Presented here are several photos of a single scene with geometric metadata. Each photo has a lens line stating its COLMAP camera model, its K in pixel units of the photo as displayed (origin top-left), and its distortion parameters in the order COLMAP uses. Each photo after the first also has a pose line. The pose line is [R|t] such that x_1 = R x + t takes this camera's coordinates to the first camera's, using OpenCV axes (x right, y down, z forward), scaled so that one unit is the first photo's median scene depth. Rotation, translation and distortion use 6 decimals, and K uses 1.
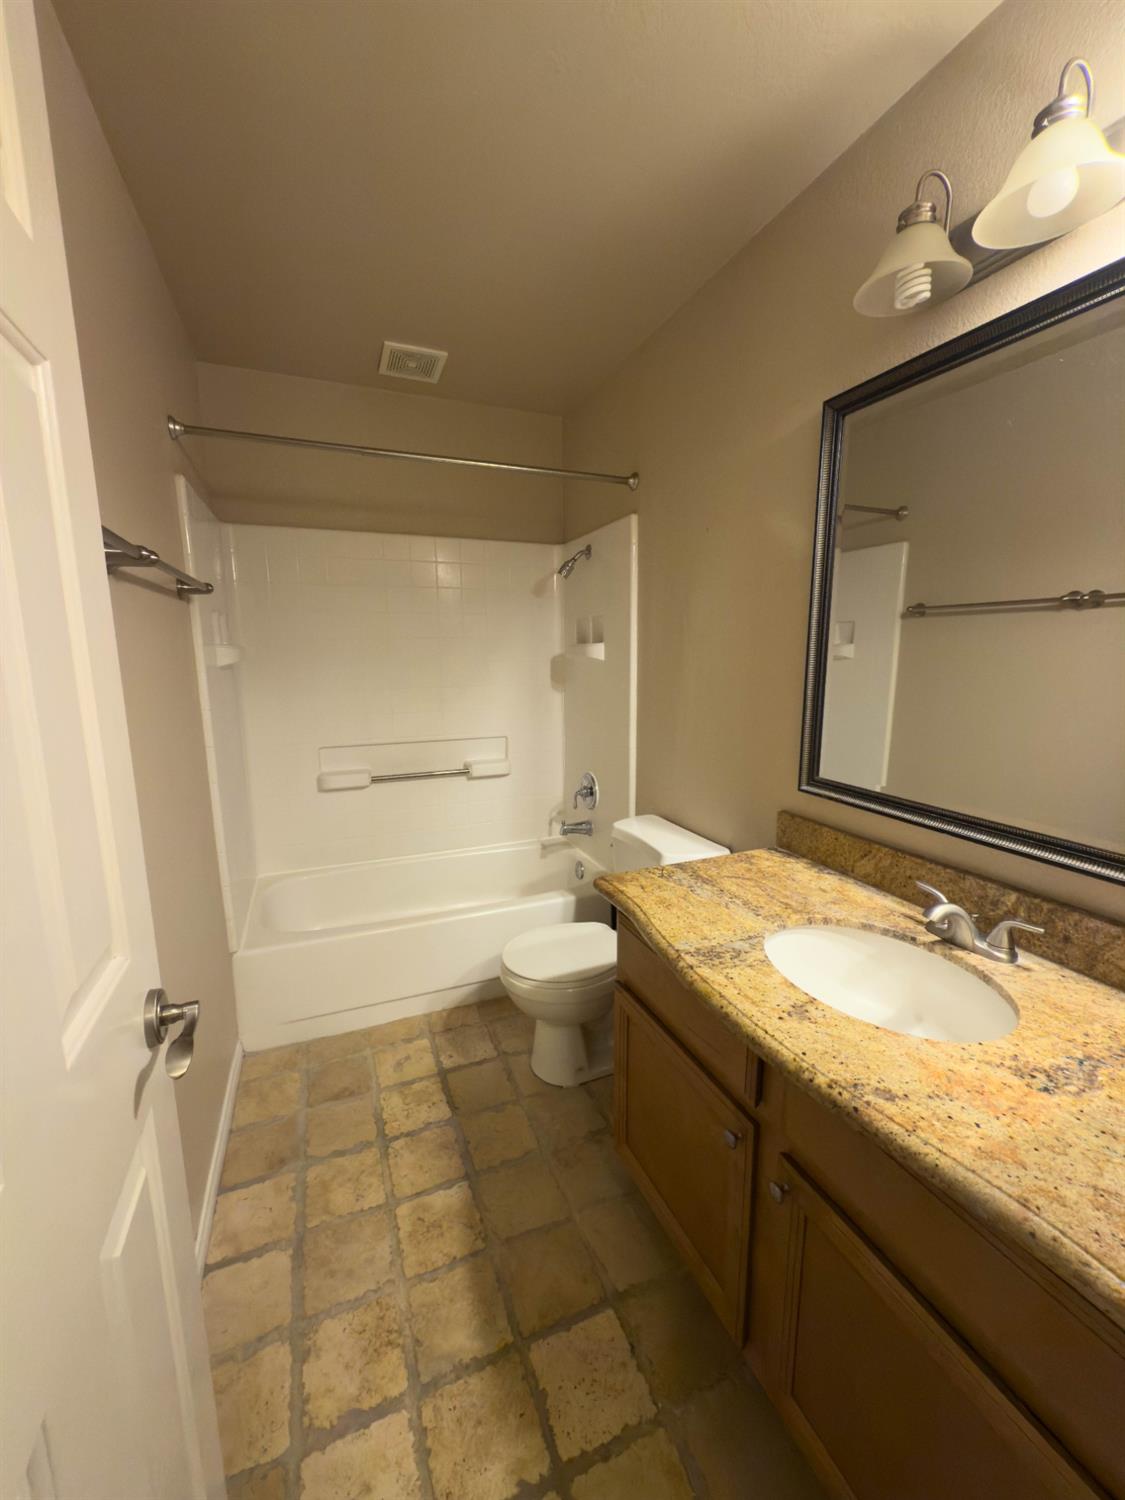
lens RADIAL K [[596.1, 0, 564.1], [0, 596.1, 760.5], [0, 0, 1]] dist [-0.000530, -0.000057]
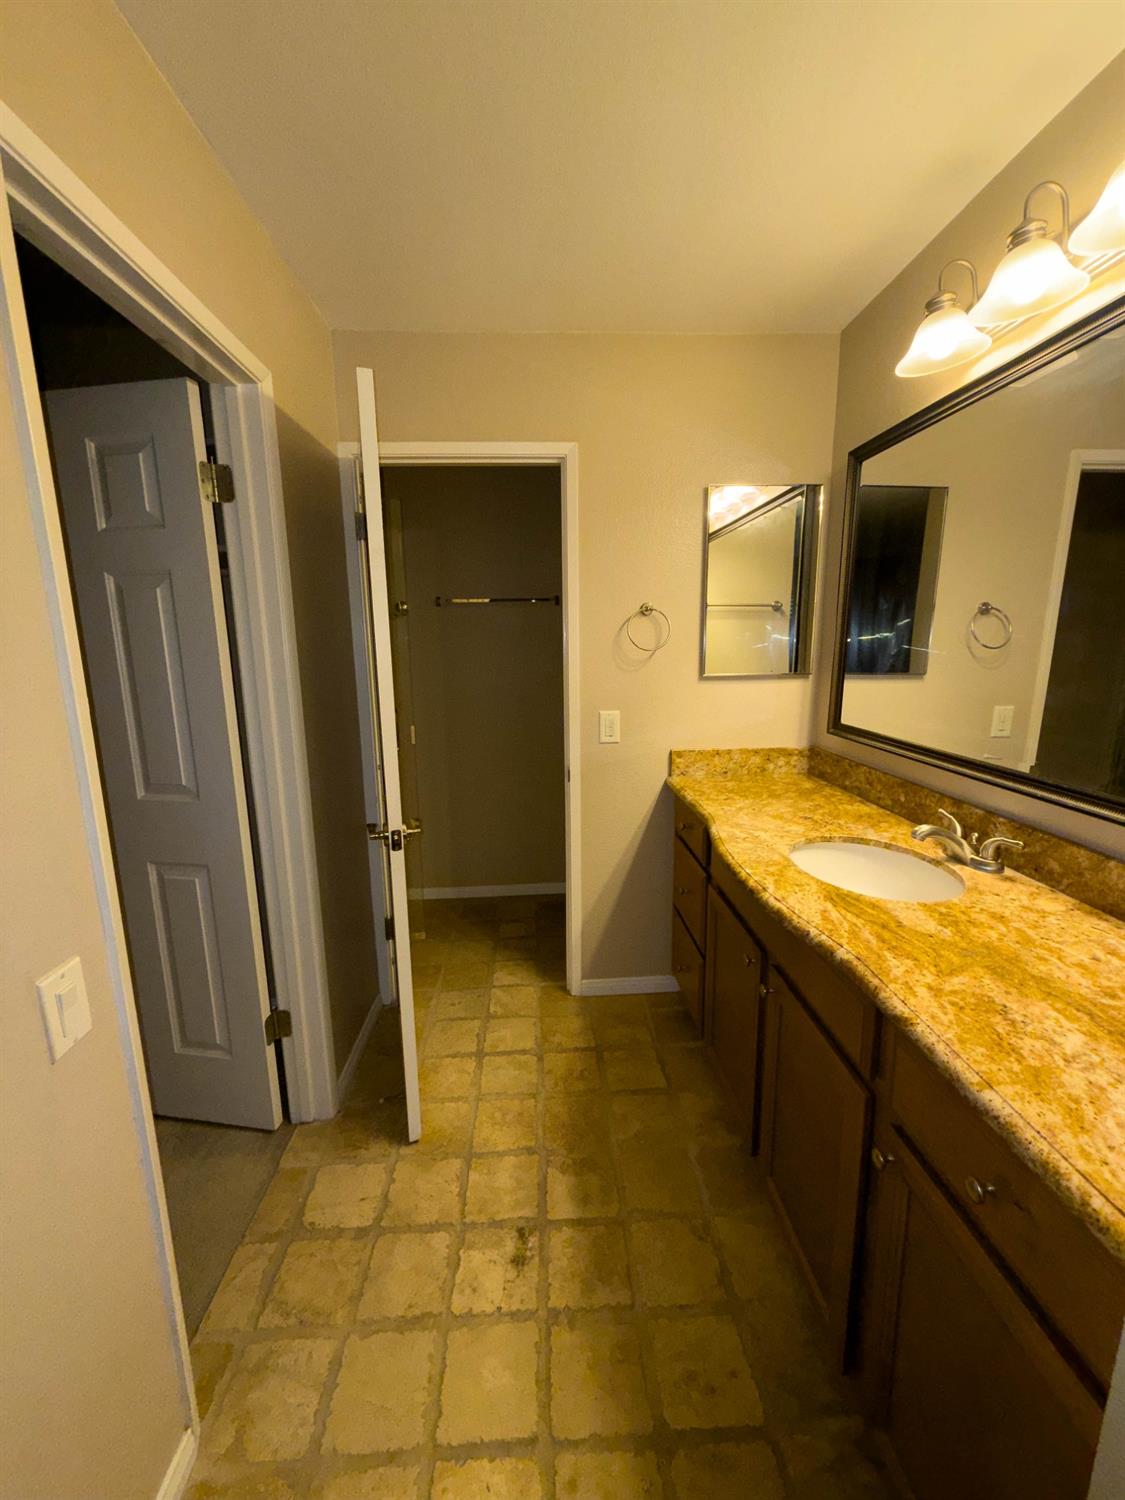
lens RADIAL K [[596.1, 0, 561.0], [0, 596.1, 747.4], [0, 0, 1]] dist [-0.000530, -0.000057]
pose [[0.948981, 0.048831, -0.311530, 0.231202], [-0.048883, 0.998775, 0.007647, 0.096492], [0.311522, 0.007972, 0.950206, -0.463218]]
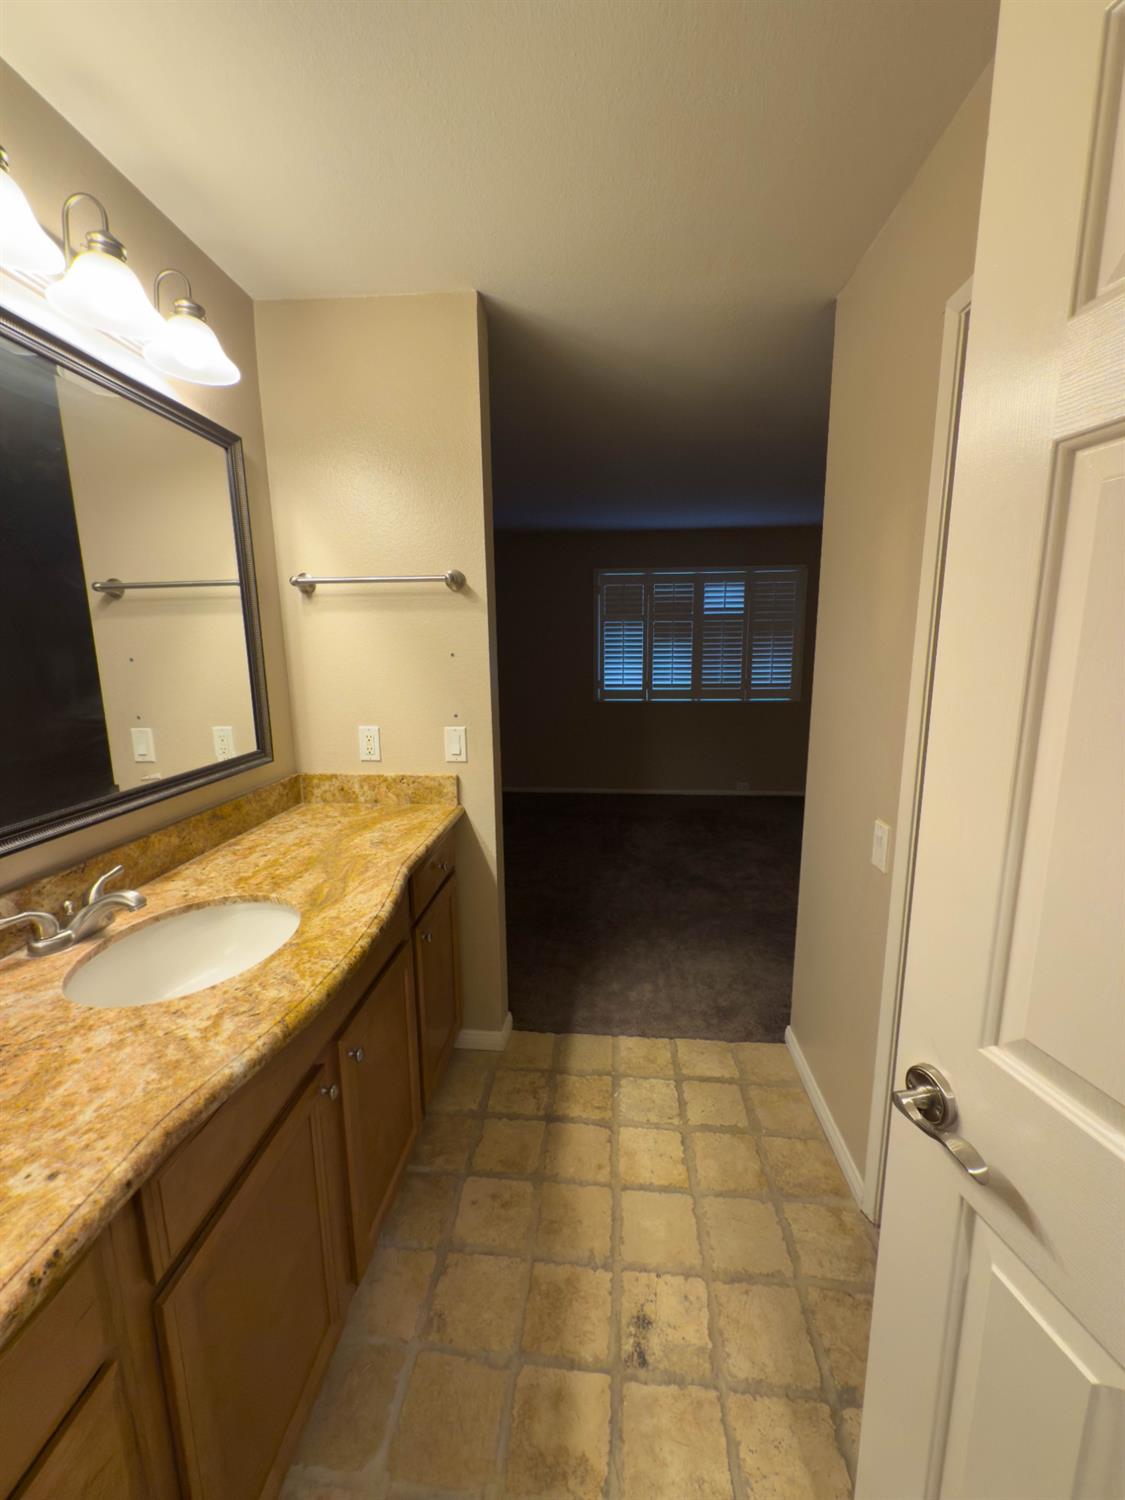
lens RADIAL K [[596.1, 0, 560.2], [0, 596.1, 751.5], [0, 0, 1]] dist [-0.000530, -0.000057]
pose [[-0.897994, -0.065067, 0.435171, -0.616564], [0.093624, 0.938103, 0.333462, -0.312372], [-0.429933, 0.340189, -0.836319, 1.726526]]
